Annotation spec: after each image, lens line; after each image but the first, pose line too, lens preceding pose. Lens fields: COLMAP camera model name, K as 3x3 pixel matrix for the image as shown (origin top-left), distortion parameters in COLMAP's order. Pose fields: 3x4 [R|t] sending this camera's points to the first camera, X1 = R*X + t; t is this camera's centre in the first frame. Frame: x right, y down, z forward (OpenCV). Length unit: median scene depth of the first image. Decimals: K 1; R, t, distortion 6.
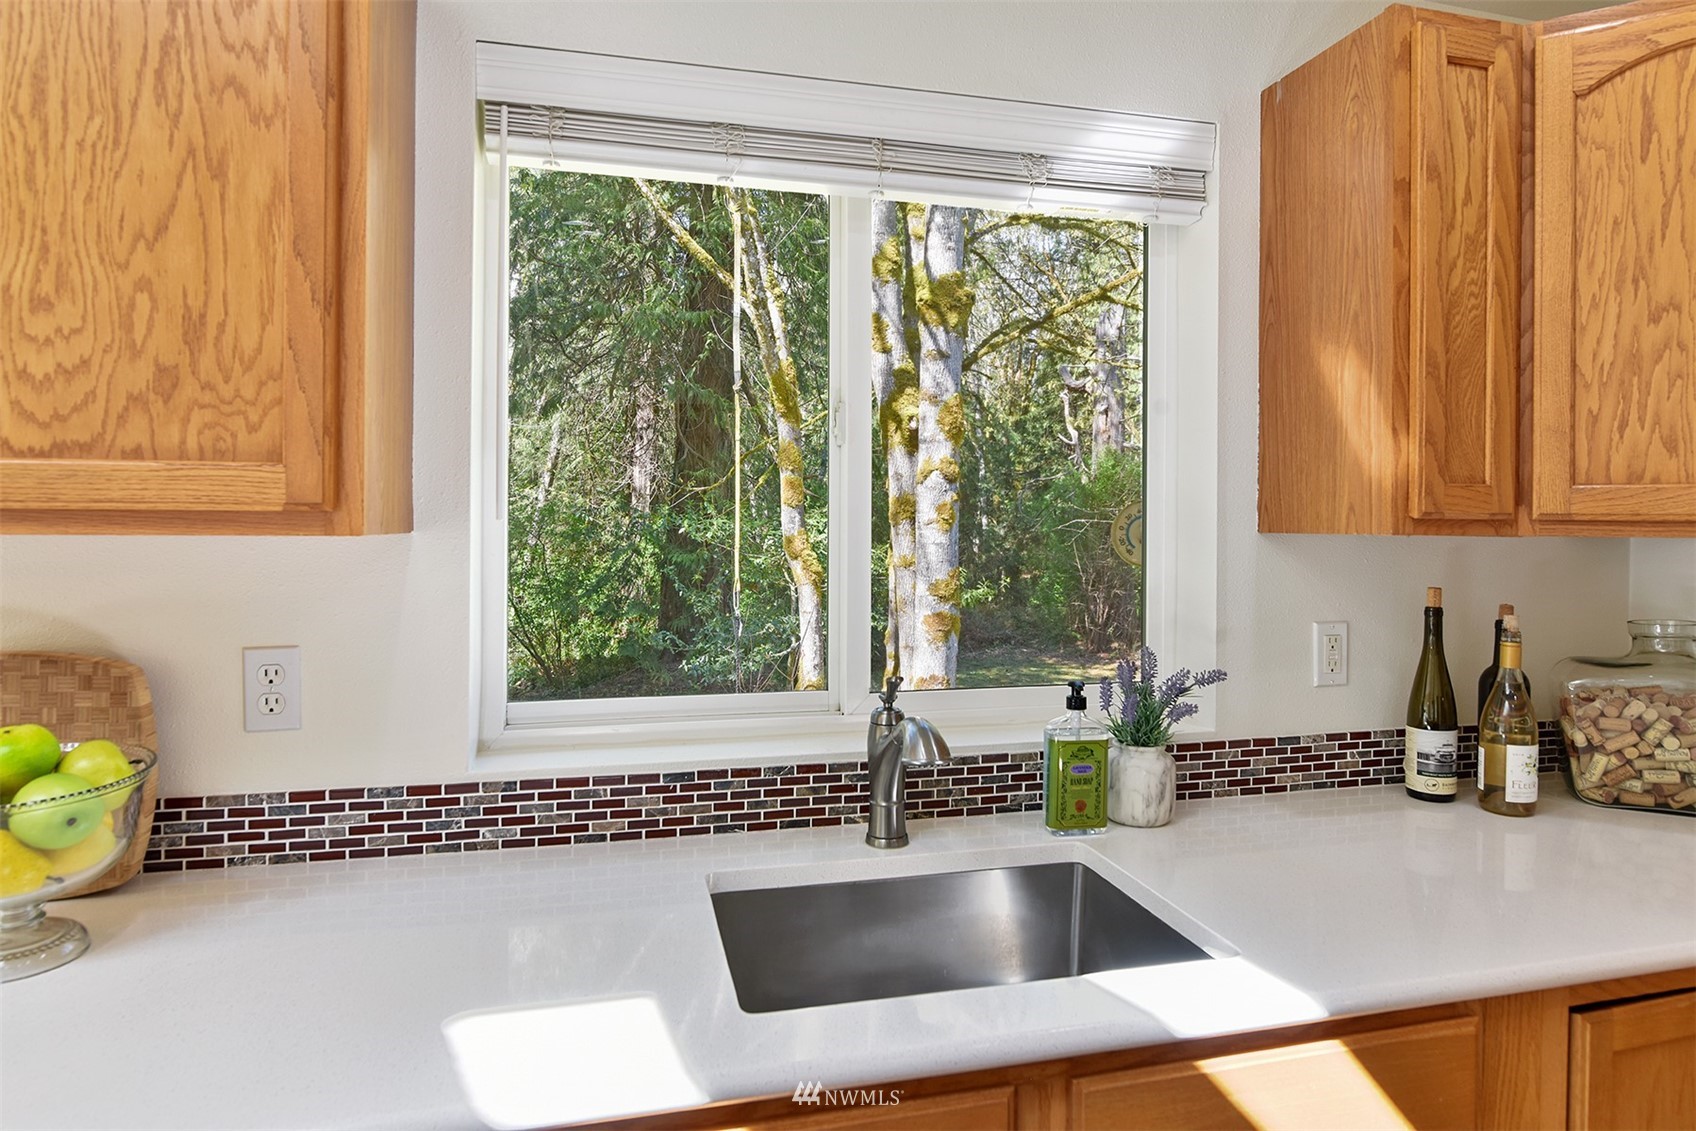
lens RADIAL K [[986.5, 0, 846.1], [0, 986.5, 527.6], [0, 0, 1]] dist [-0.010724, -0.001206]
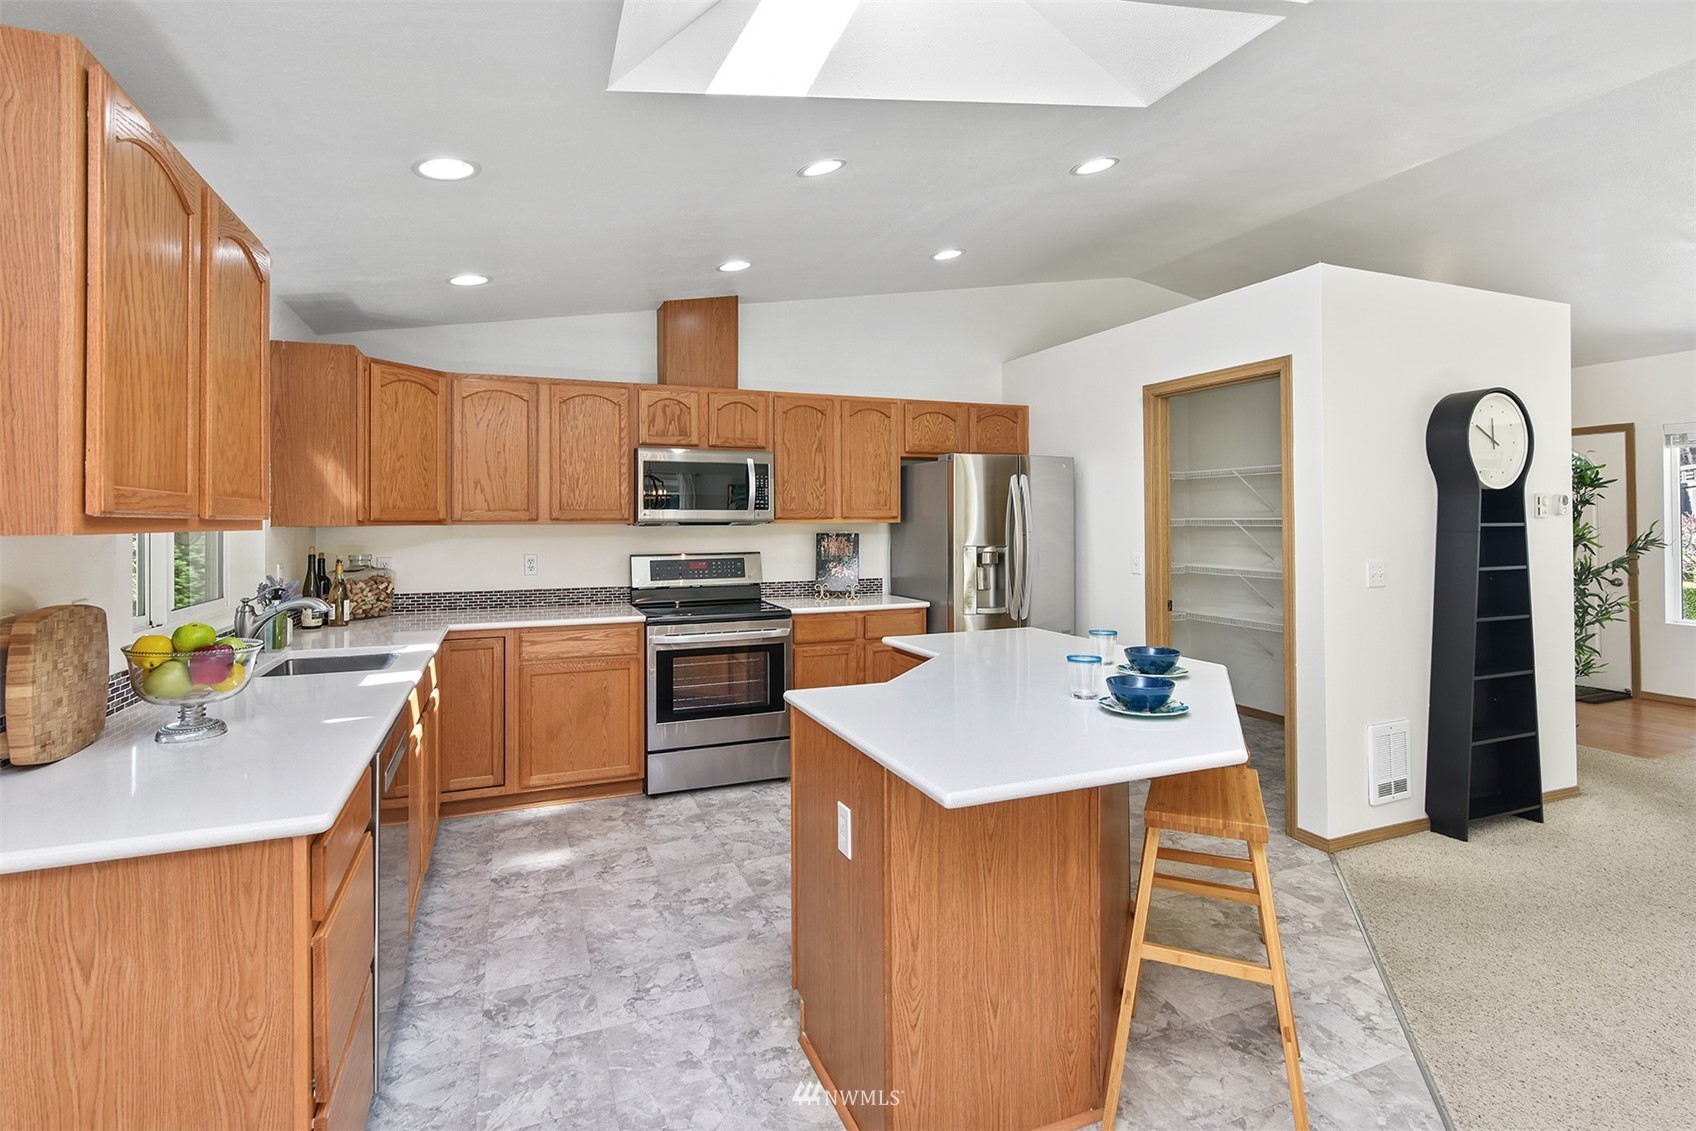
lens RADIAL K [[800.2, 0, 843.6], [0, 800.2, 523.4], [0, 0, 1]] dist [-0.002774, 0.000010]
pose [[-0.142963, -0.008650, 0.989690, -1.953420], [0.011590, 0.999879, 0.010413, -0.008200], [-0.989660, 0.012959, -0.142845, -0.100171]]
